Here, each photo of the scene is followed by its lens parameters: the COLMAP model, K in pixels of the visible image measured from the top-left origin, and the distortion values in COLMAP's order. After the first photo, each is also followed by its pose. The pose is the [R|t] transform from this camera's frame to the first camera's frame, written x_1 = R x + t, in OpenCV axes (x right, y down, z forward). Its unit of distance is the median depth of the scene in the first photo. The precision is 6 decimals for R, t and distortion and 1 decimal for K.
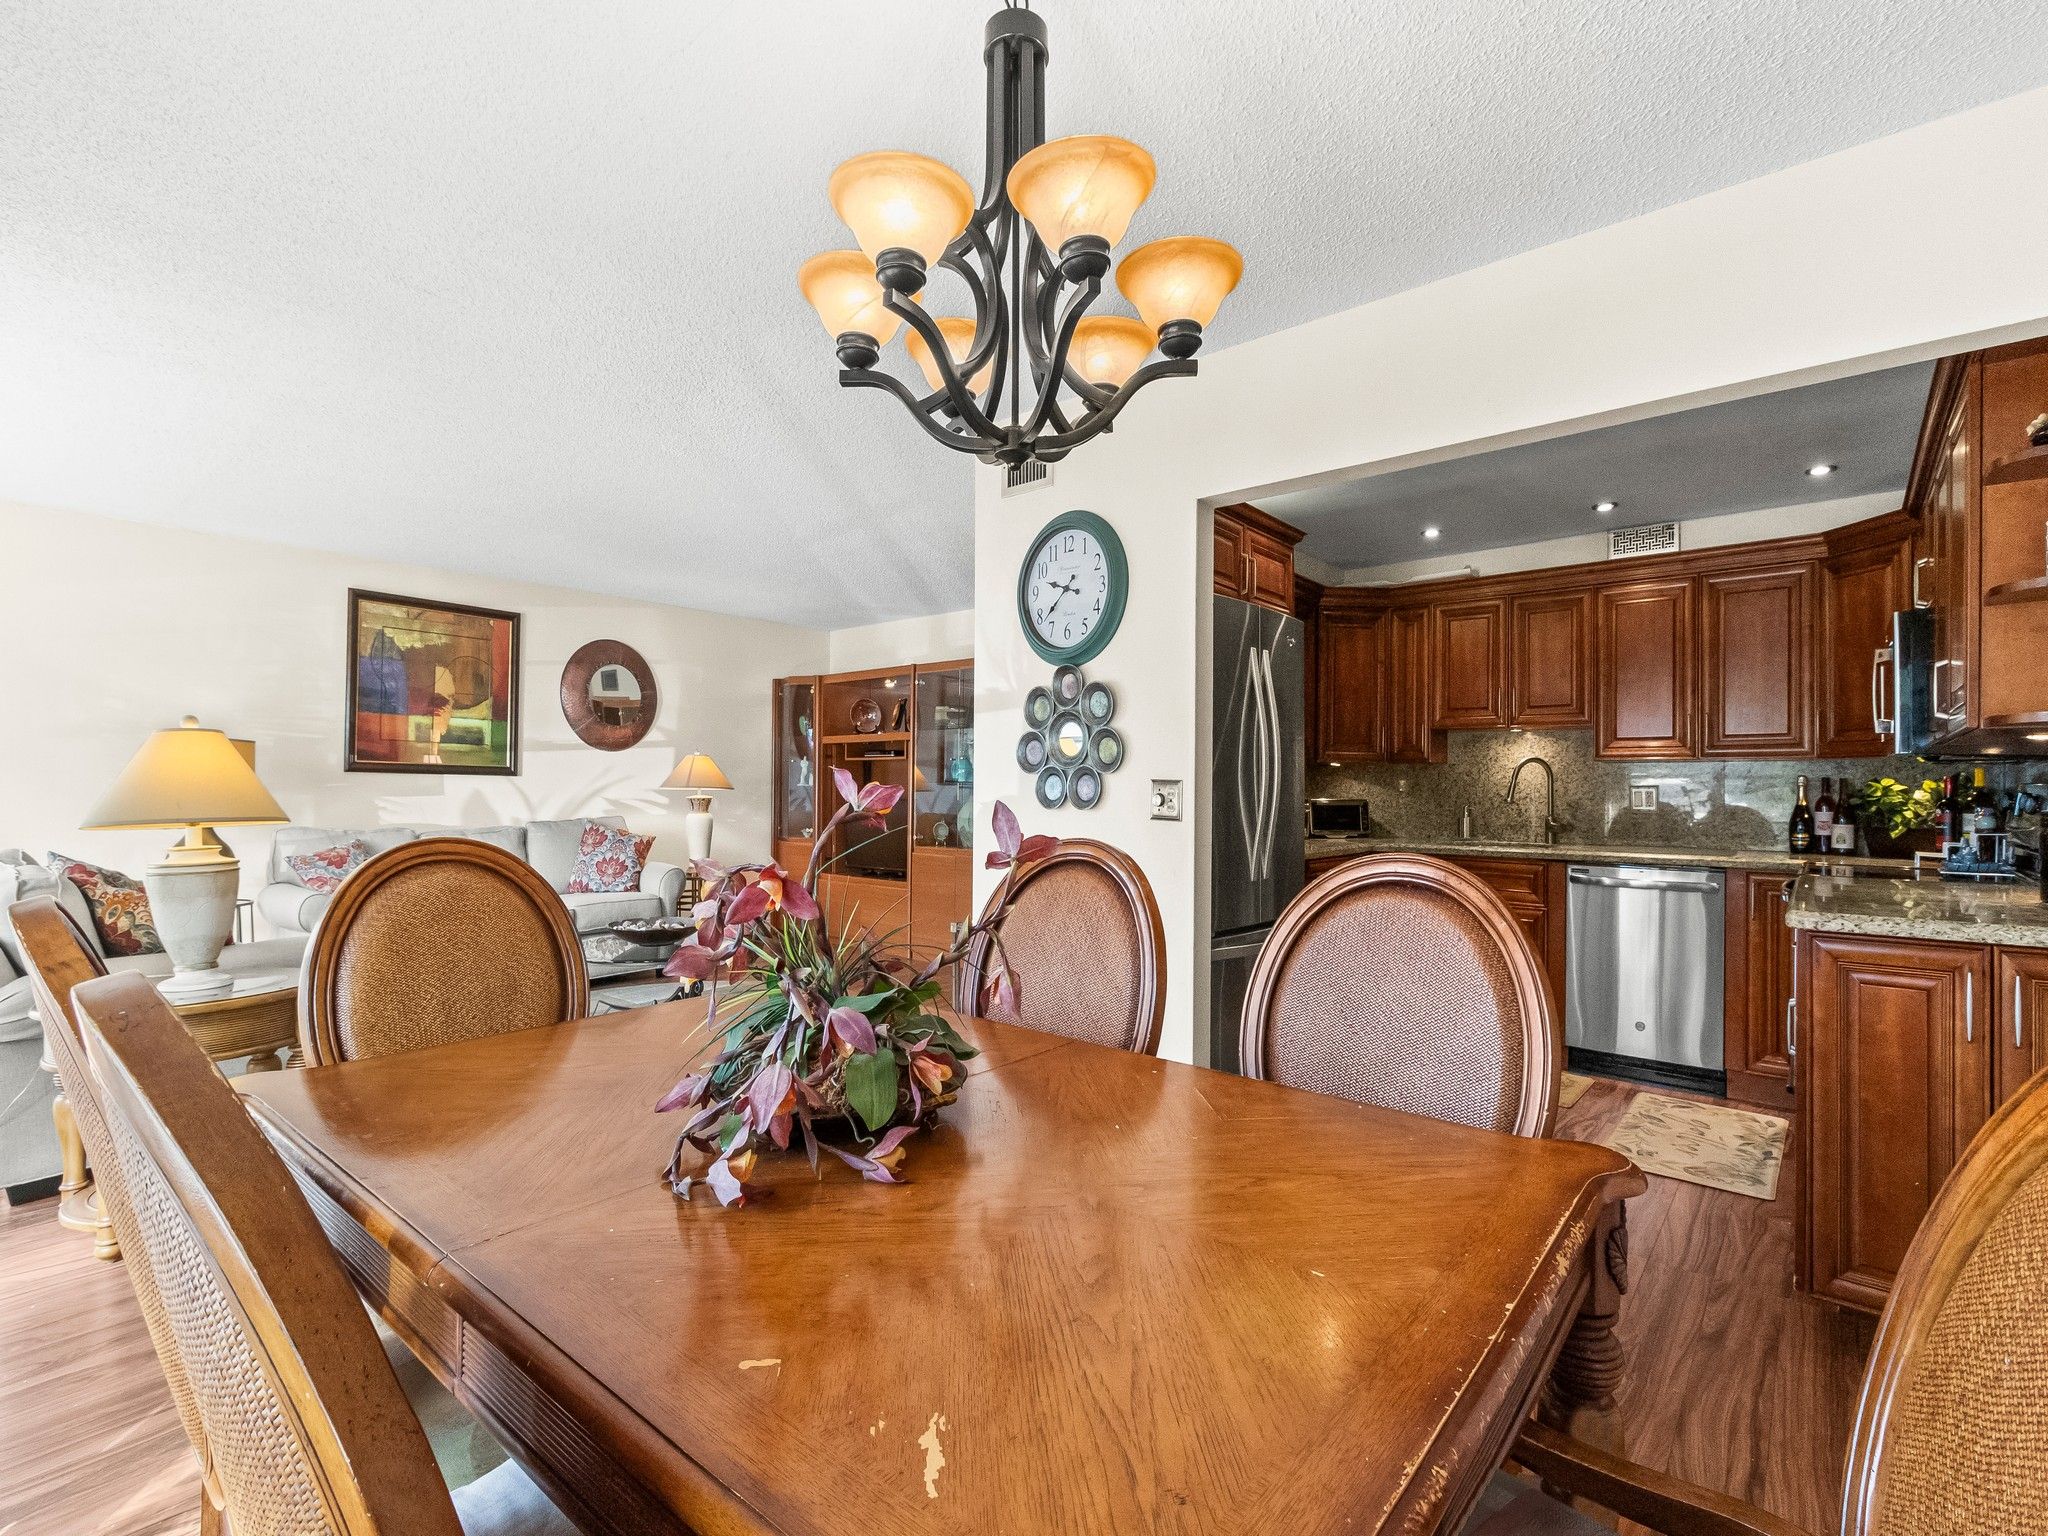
lens RADIAL K [[969.1, 0, 1032.4], [0, 969.1, 778.3], [0, 0, 1]] dist [0.005380, 0.000534]
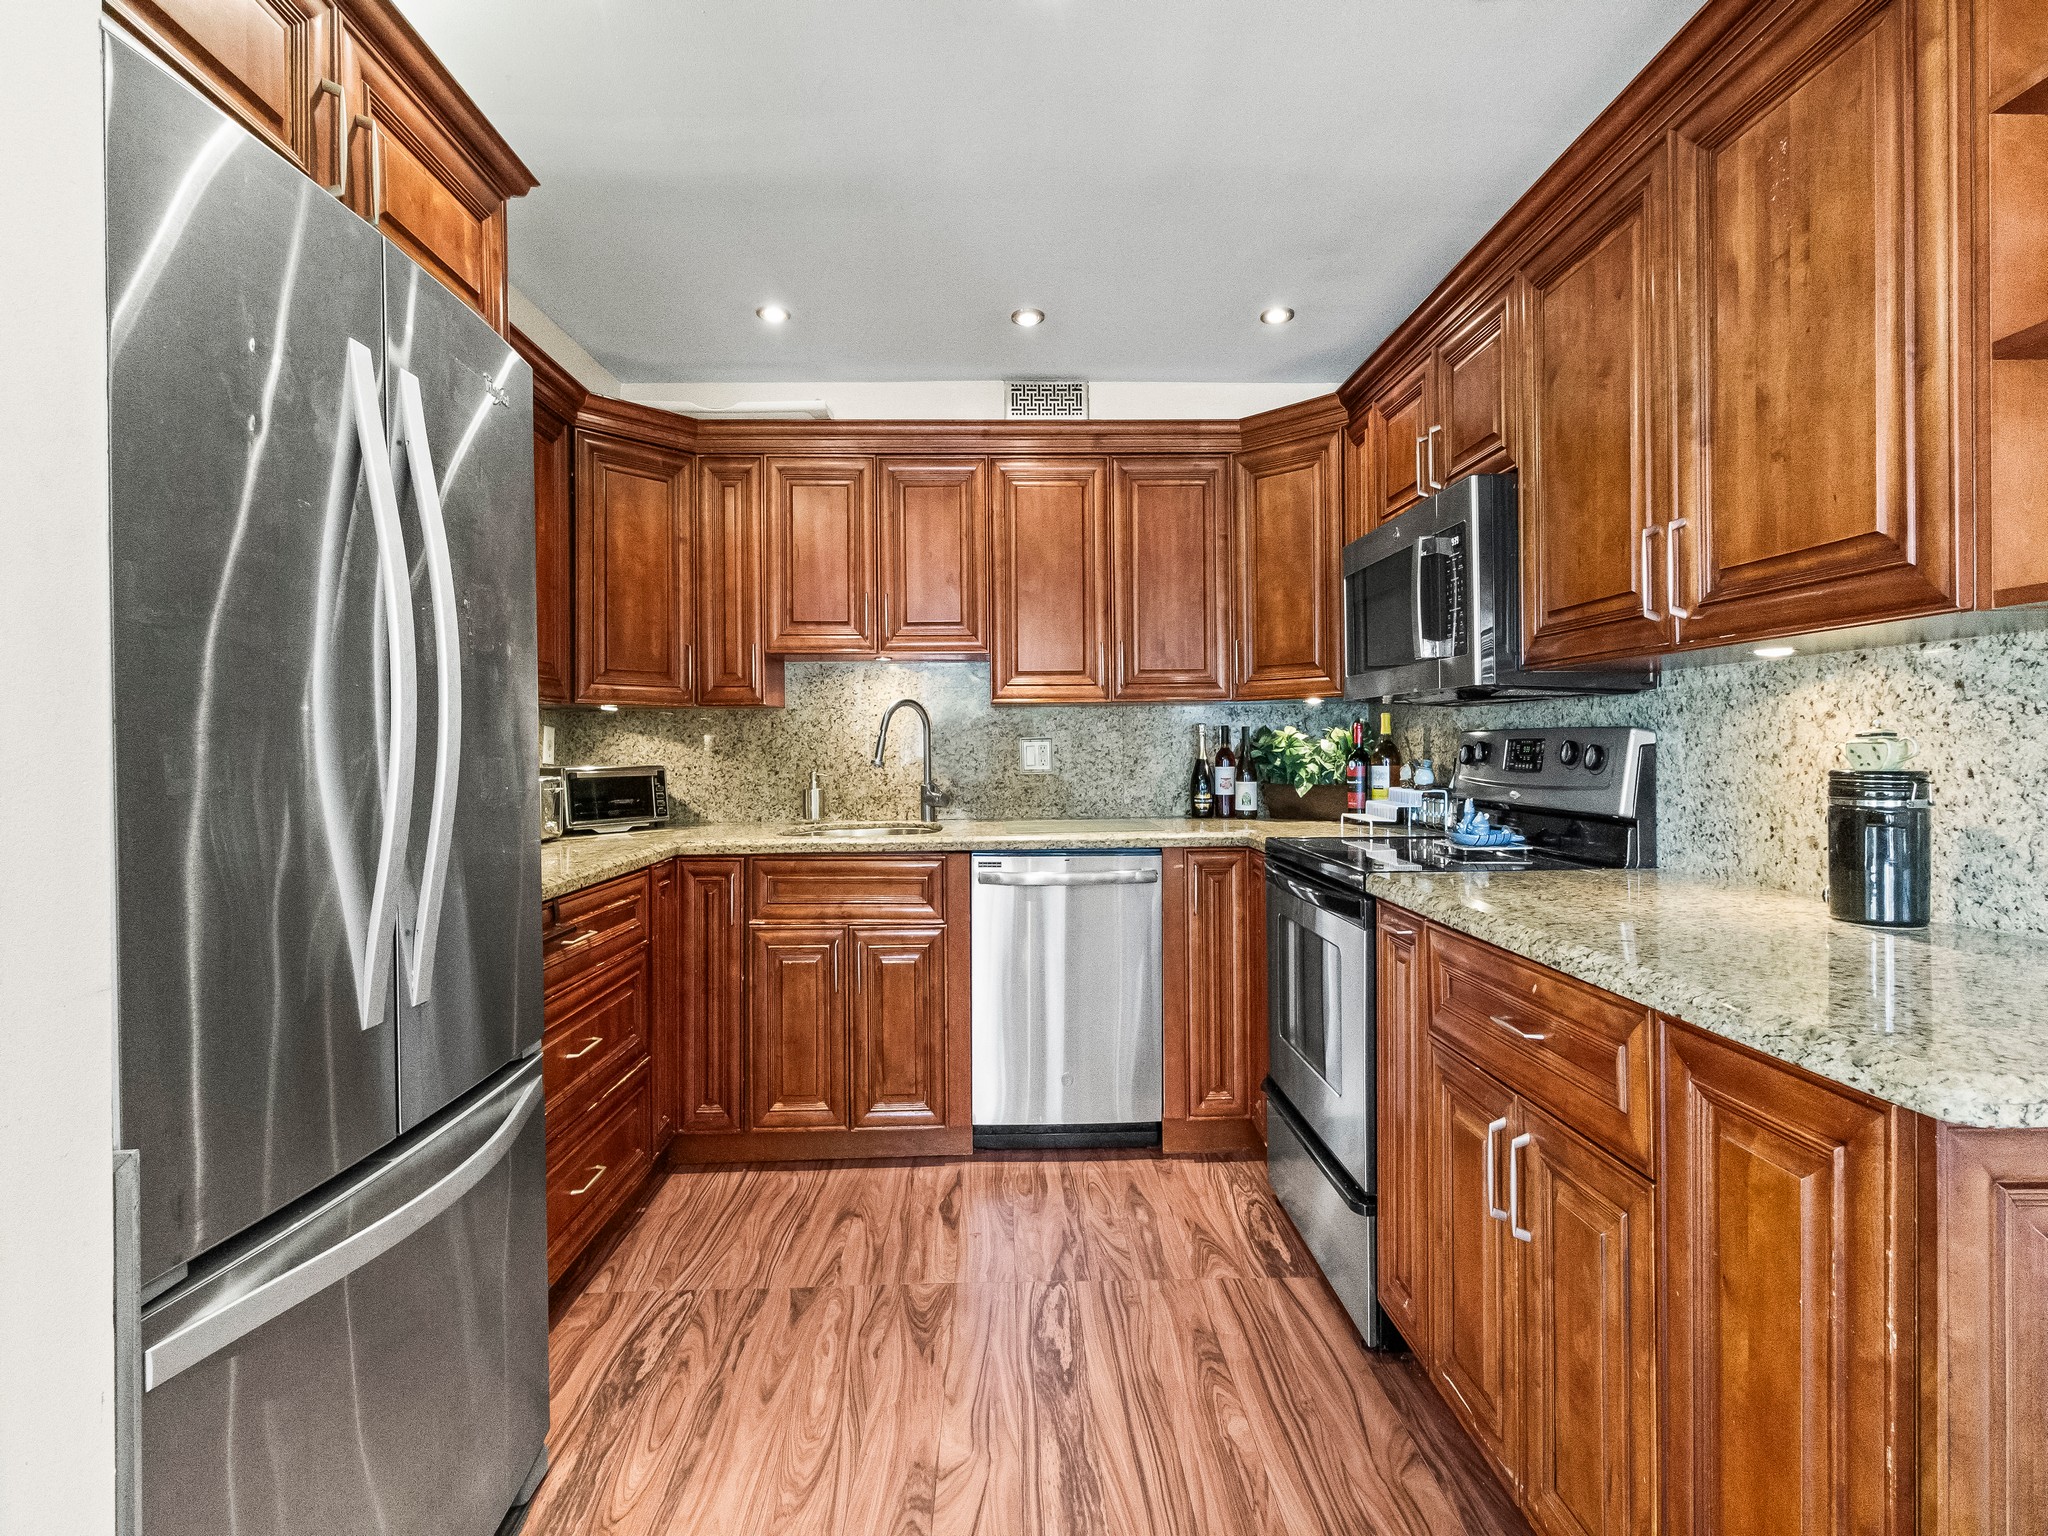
lens RADIAL K [[954.5, 0, 1032.5], [0, 954.5, 742.5], [0, 0, 1]] dist [0.000248, -0.000300]
pose [[0.749379, -0.014184, 0.661990, 0.141590], [0.008975, 0.999896, 0.011265, 0.002841], [-0.662081, -0.002500, 0.749428, 0.462457]]
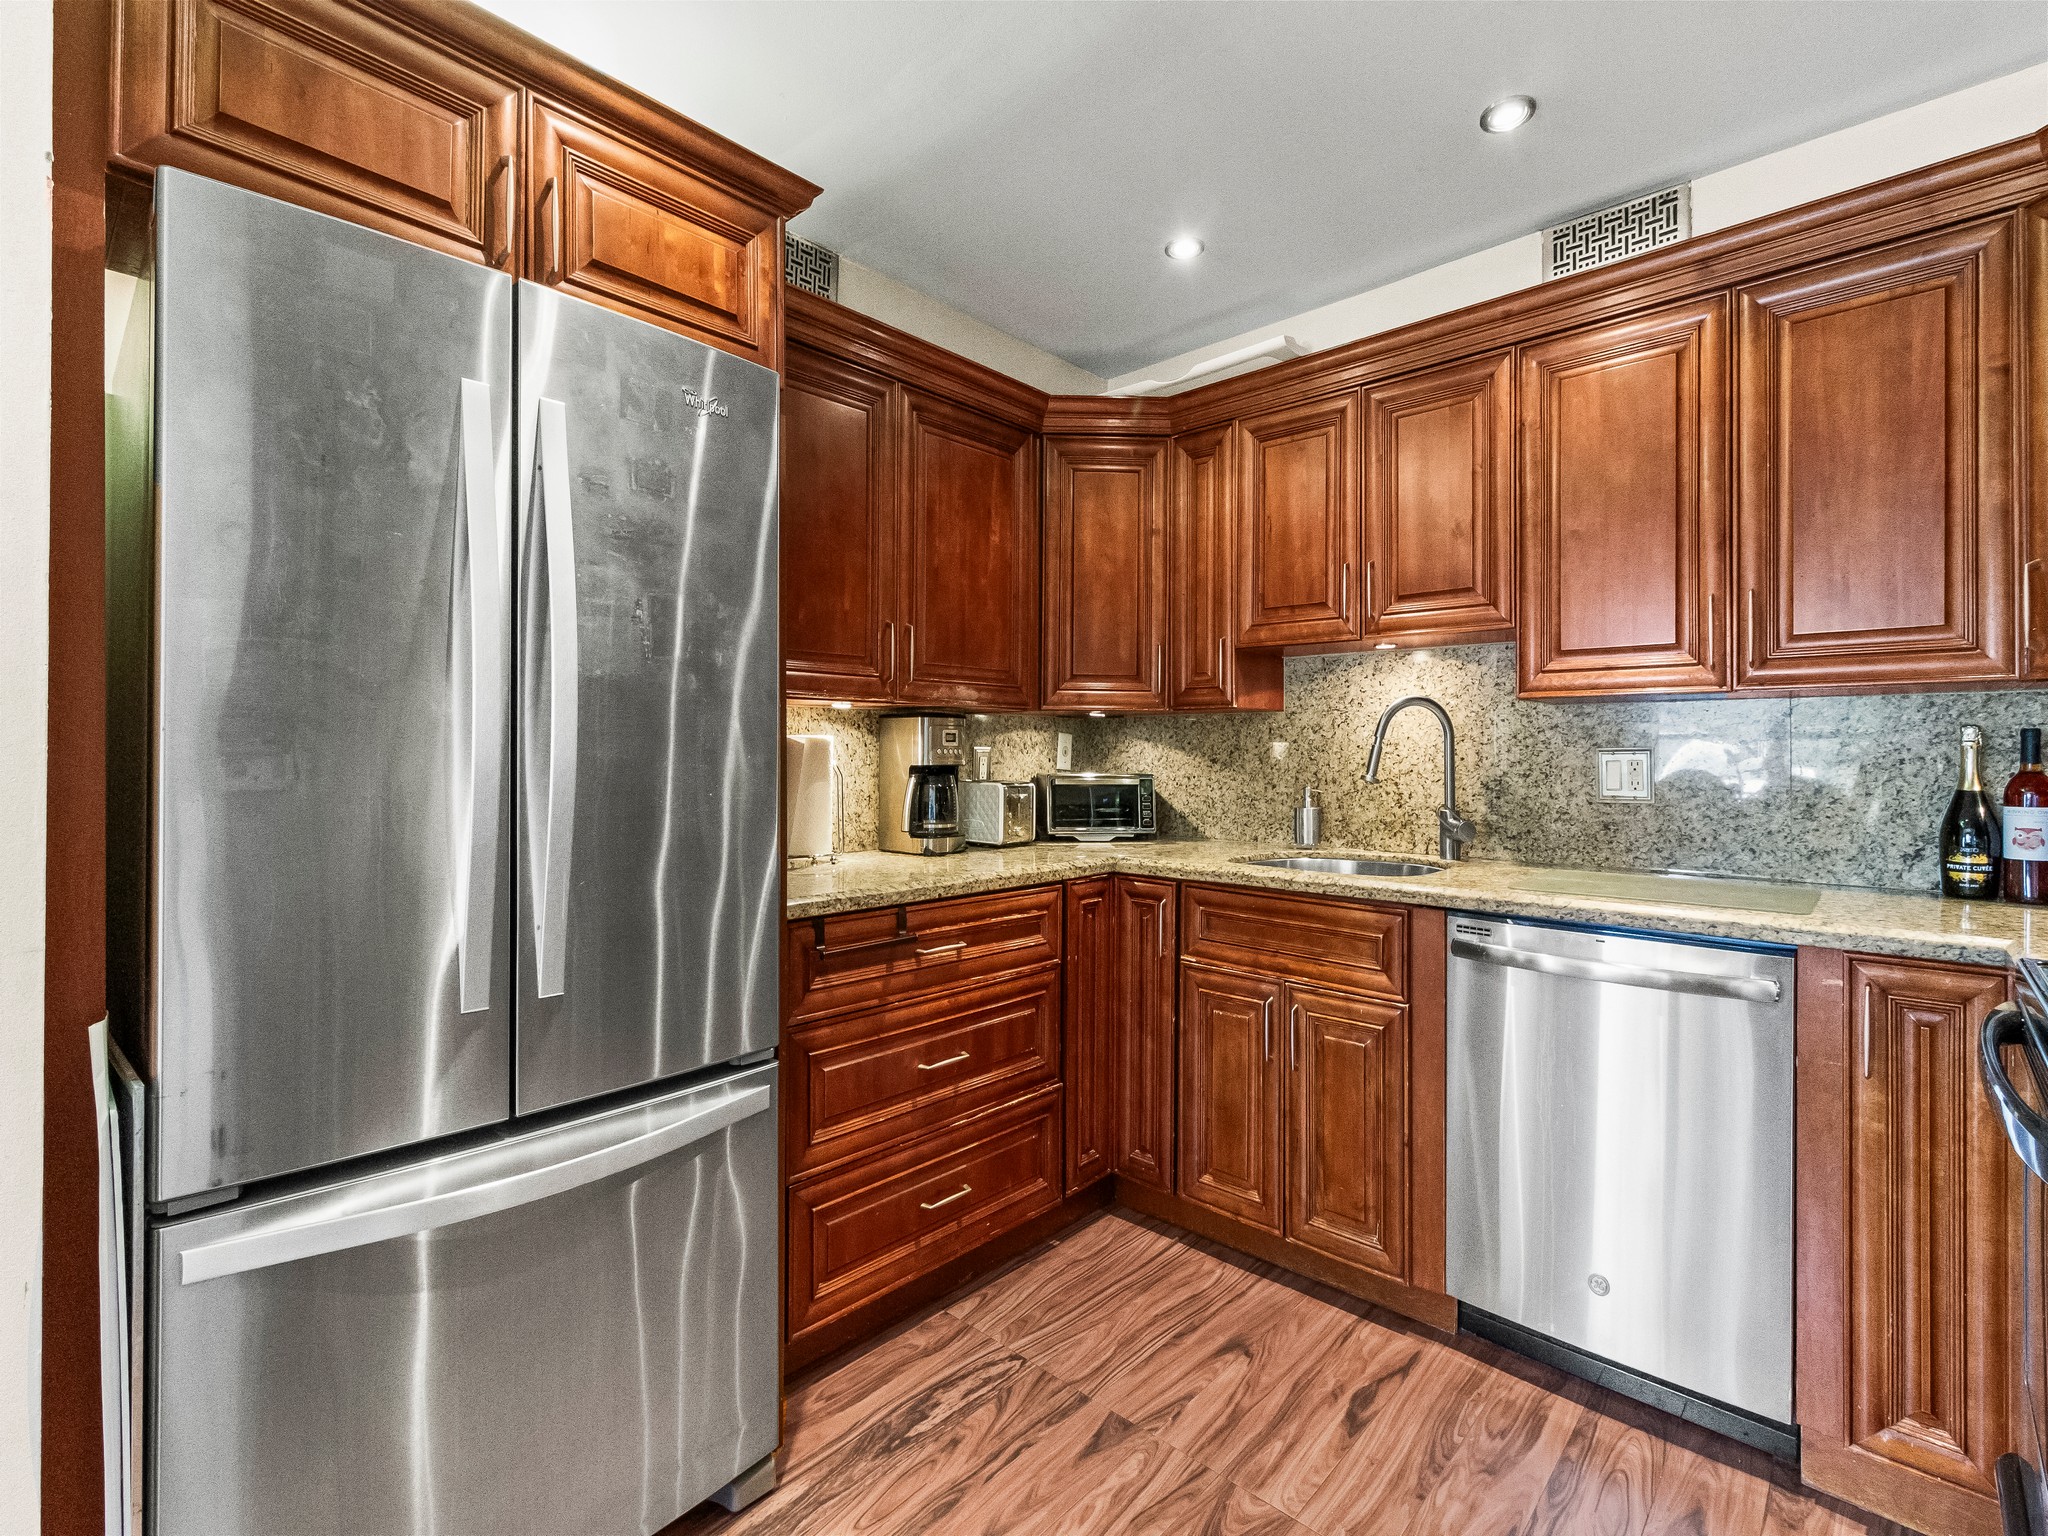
lens RADIAL K [[946.4, 0, 1026.5], [0, 946.4, 745.5], [0, 0, 1]] dist [-0.000395, -0.000255]
pose [[0.998325, -0.004798, -0.057649, 0.359953], [0.004931, 0.999986, 0.002159, 0.003362], [0.057638, -0.002439, 0.998335, 0.508820]]
